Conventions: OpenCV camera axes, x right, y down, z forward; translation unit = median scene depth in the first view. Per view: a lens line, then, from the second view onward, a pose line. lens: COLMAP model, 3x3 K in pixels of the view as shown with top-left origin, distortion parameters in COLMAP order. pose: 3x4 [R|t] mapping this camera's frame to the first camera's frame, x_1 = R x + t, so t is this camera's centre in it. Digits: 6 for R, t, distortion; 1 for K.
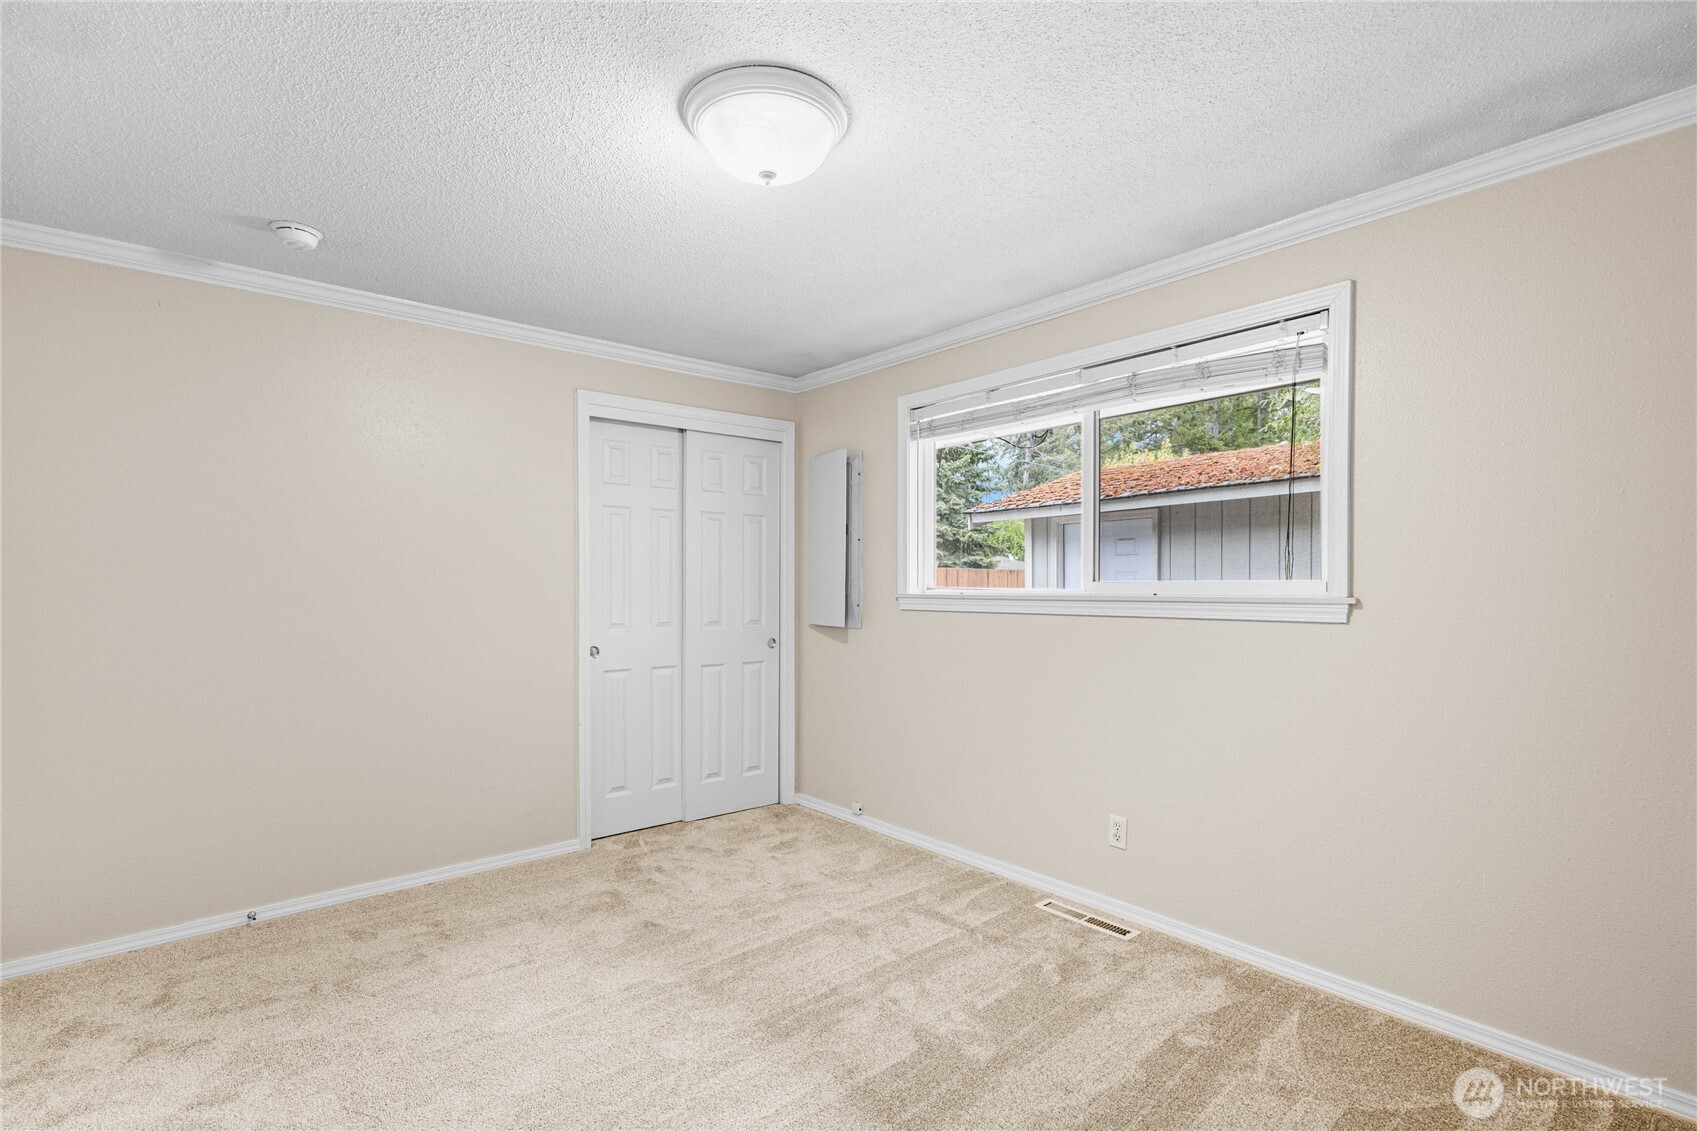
lens RADIAL K [[834.5, 0, 840.8], [0, 834.5, 571.4], [0, 0, 1]] dist [0.000628, -0.000191]
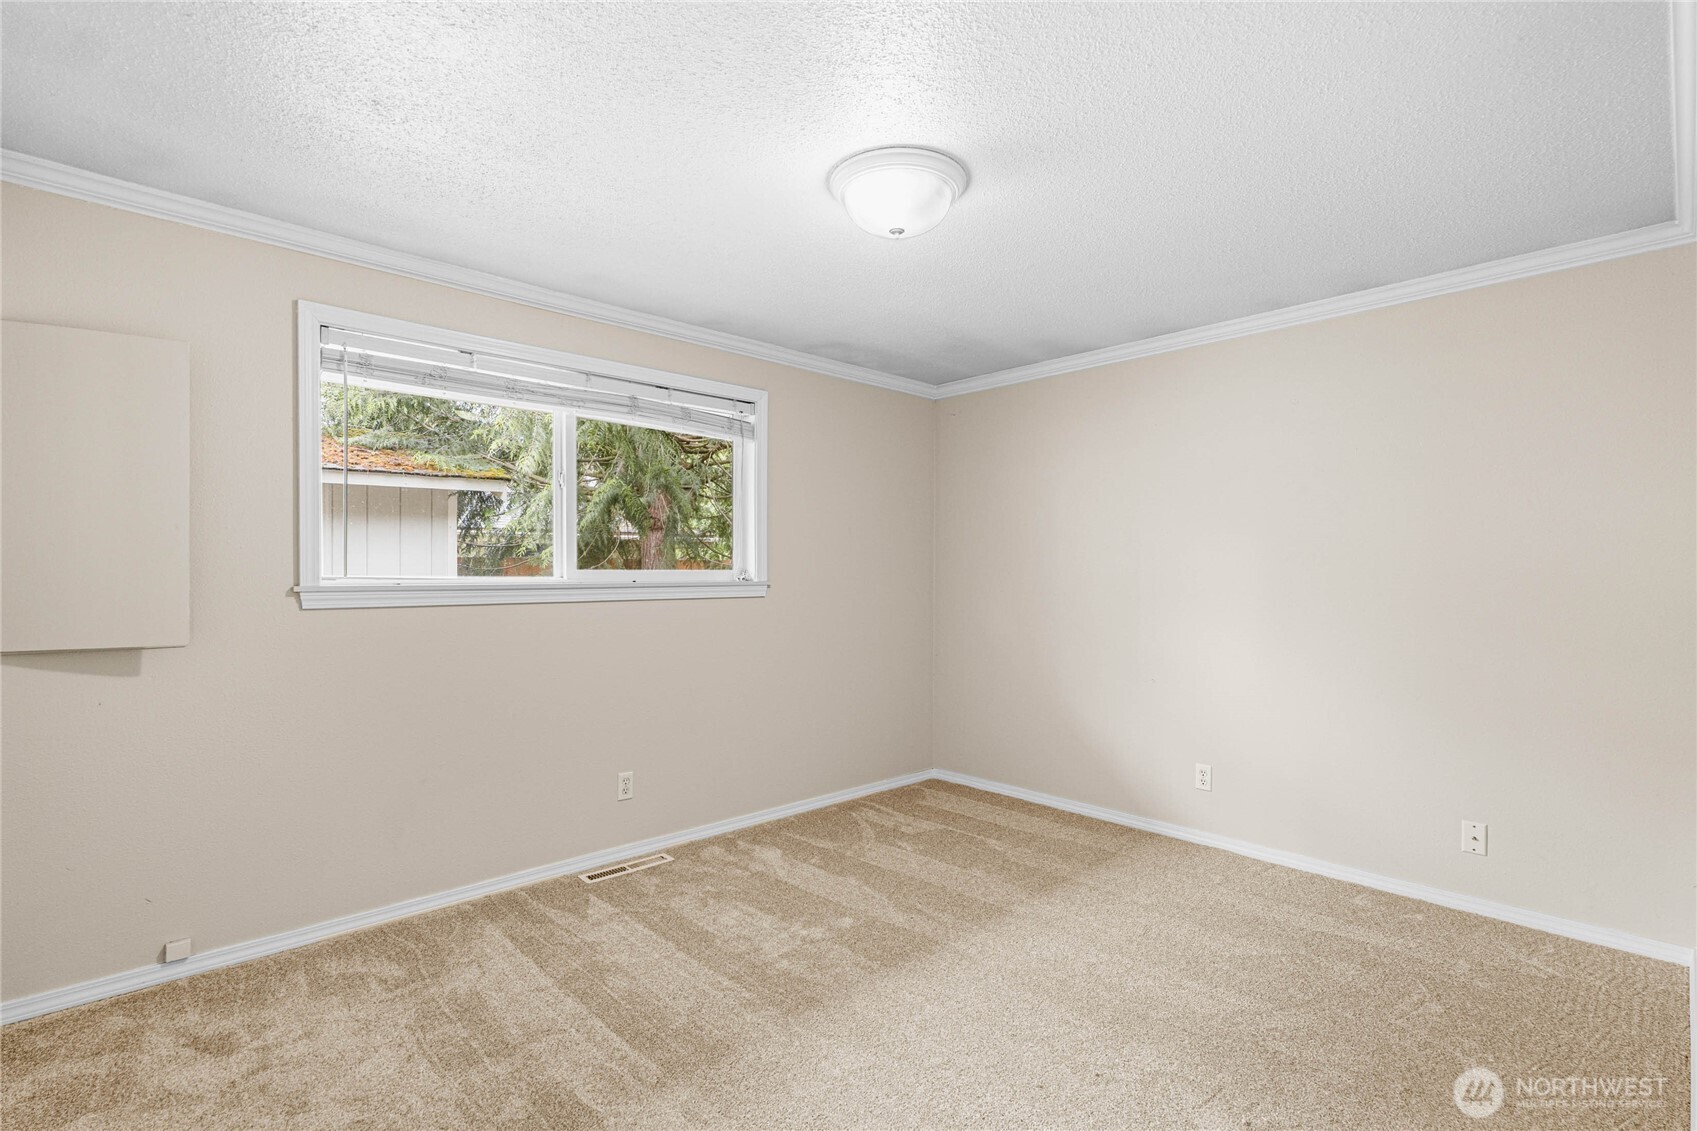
lens RADIAL K [[836.3, 0, 847.3], [0, 836.3, 546.7], [0, 0, 1]] dist [0.003739, 0.000039]
pose [[-0.108349, 0.033645, 0.993543, -0.856555], [-0.013389, 0.999287, -0.035300, 0.016161], [-0.994023, -0.017127, -0.107821, 0.811400]]
